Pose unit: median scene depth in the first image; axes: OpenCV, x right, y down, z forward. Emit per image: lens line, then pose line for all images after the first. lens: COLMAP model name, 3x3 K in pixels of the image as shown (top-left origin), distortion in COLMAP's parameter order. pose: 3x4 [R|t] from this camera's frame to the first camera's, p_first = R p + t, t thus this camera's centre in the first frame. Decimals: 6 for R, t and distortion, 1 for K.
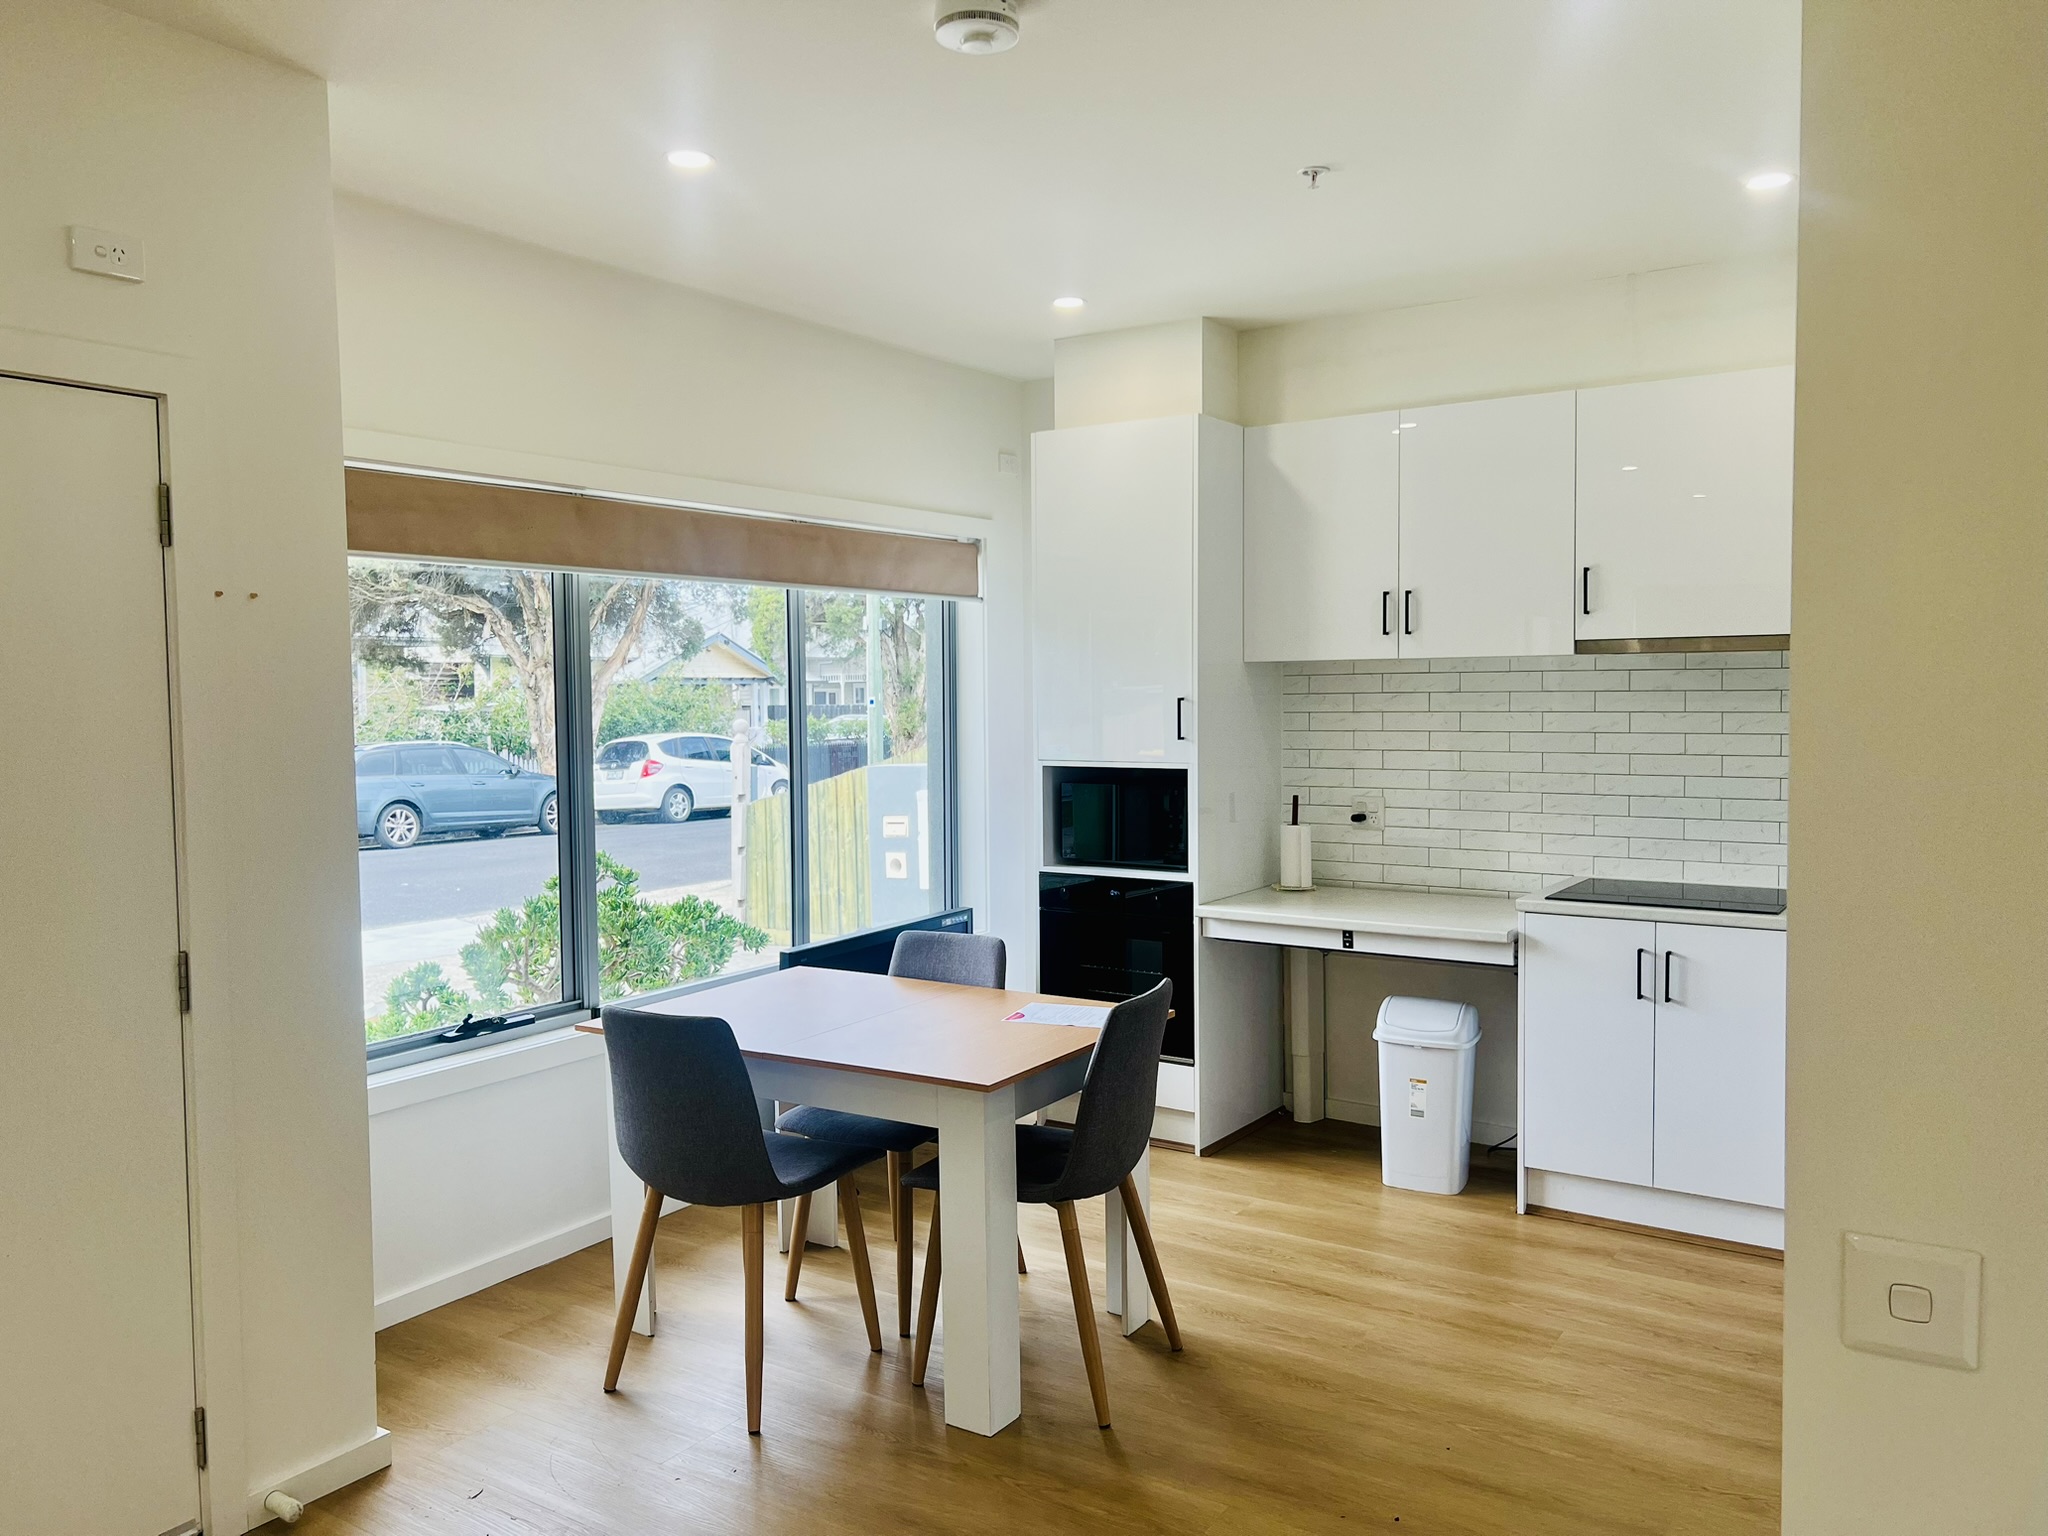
lens RADIAL K [[1521.8, 0, 1076.5], [0, 1521.8, 772.3], [0, 0, 1]] dist [0.032037, -0.045375]
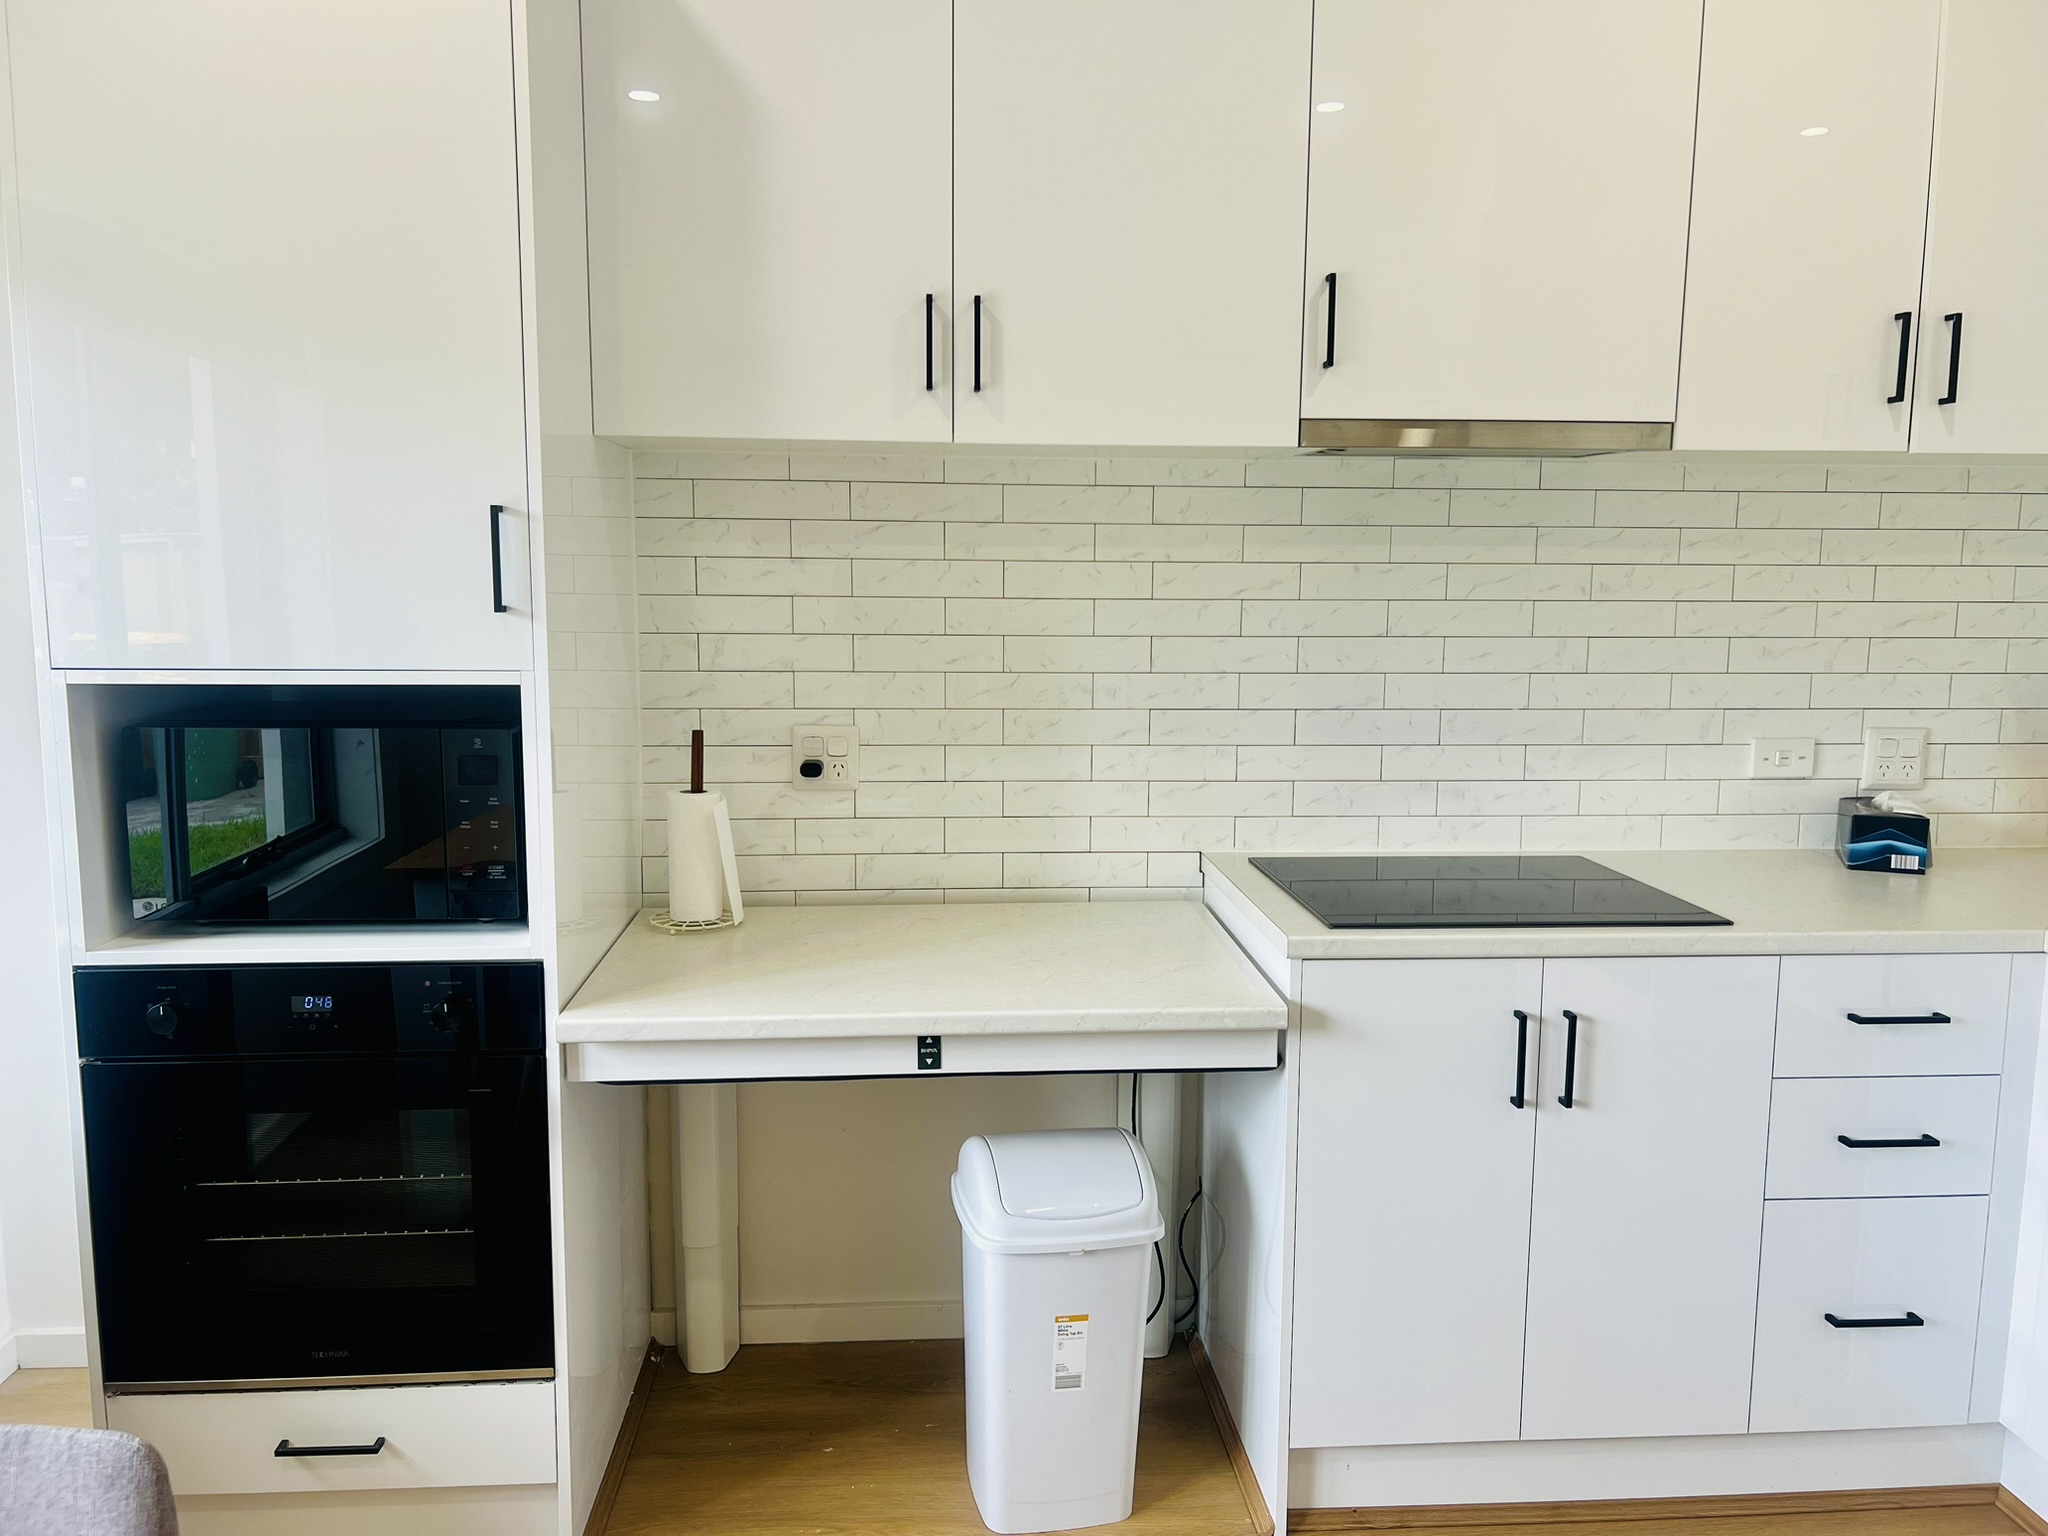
lens RADIAL K [[1521.8, 0, 1076.5], [0, 1521.8, 772.3], [0, 0, 1]] dist [0.032037, -0.045375]
pose [[0.804089, -0.063525, 0.591106, -0.047876], [0.017614, 0.996384, 0.083120, -0.010391], [-0.594248, -0.056424, 0.802300, 0.585751]]
